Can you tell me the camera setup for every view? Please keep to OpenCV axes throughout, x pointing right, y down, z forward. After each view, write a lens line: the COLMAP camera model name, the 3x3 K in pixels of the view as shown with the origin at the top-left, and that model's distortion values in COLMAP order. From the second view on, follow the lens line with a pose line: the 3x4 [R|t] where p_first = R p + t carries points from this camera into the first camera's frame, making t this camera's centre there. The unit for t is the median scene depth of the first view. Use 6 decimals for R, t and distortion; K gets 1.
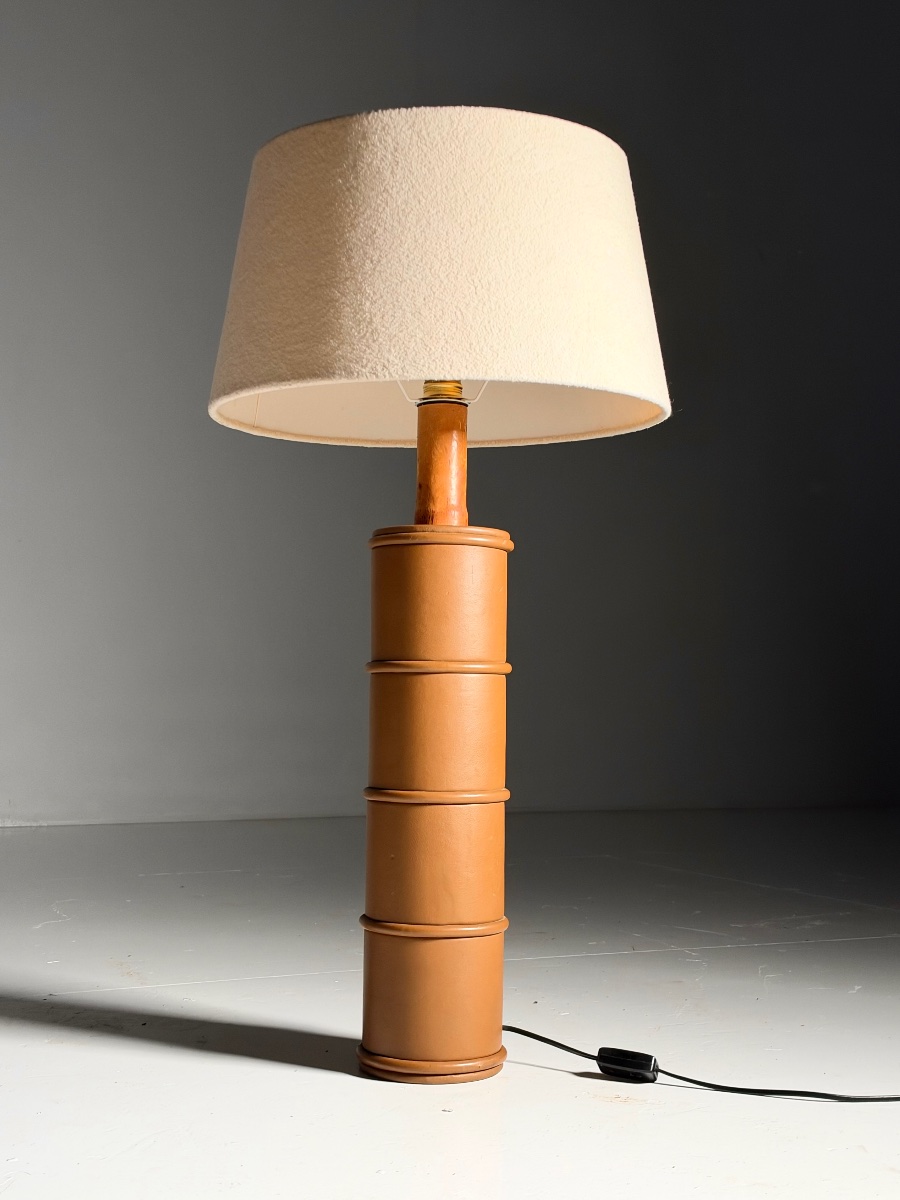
lens RADIAL K [[1563.2, 0, 454.4], [0, 1563.2, 613.4], [0, 0, 1]] dist [0.152824, -0.020876]
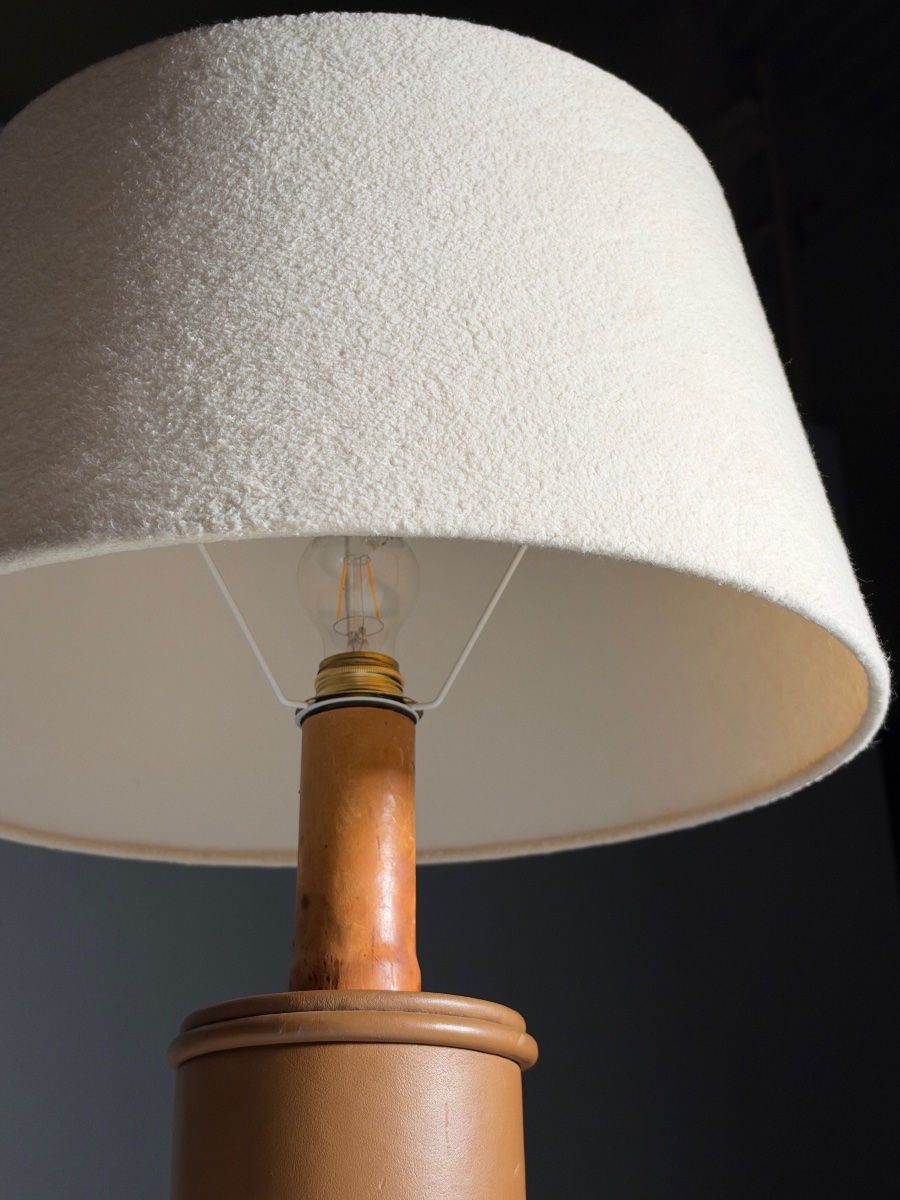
lens RADIAL K [[1483.6, 0, 450.7], [0, 1483.6, 620.0], [0, 0, 1]] dist [0.258920, -0.726321]
pose [[0.994614, 0.015603, 0.102471, -0.028263], [0.022227, 0.933503, -0.357881, -0.009167], [-0.101241, 0.358231, 0.928128, 0.667102]]
